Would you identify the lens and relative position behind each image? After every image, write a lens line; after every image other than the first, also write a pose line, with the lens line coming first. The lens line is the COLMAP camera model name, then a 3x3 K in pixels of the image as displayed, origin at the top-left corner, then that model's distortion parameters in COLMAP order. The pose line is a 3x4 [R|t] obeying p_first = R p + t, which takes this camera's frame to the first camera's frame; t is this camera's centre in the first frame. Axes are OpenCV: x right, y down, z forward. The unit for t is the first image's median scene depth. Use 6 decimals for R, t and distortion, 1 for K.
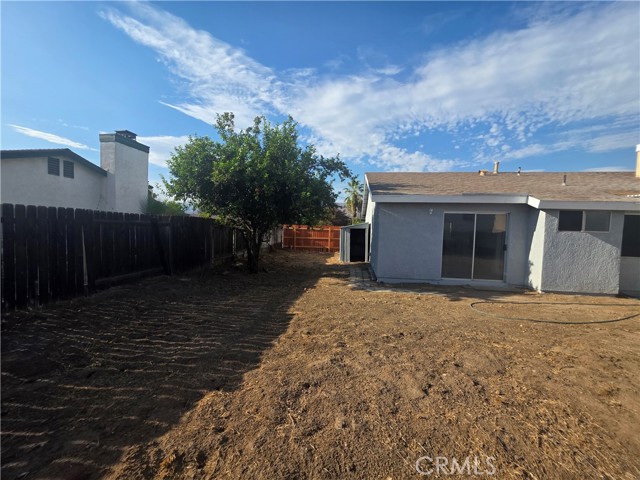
lens RADIAL K [[259.4, 0, 315.3], [0, 259.4, 242.8], [0, 0, 1]] dist [-0.000460, -0.000014]
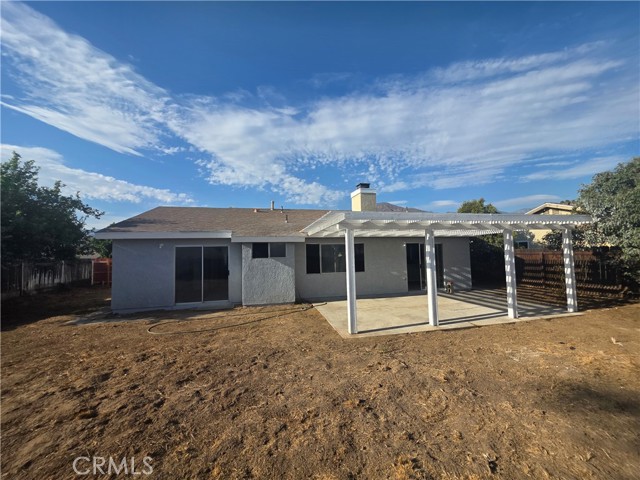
lens RADIAL K [[259.4, 0, 317.9], [0, 259.4, 231.0], [0, 0, 1]] dist [-0.000460, -0.000014]
pose [[0.932379, -0.013130, 0.361244, 0.721615], [0.064735, 0.989250, -0.131127, 0.011587], [-0.355639, 0.145645, 0.923206, -0.351396]]
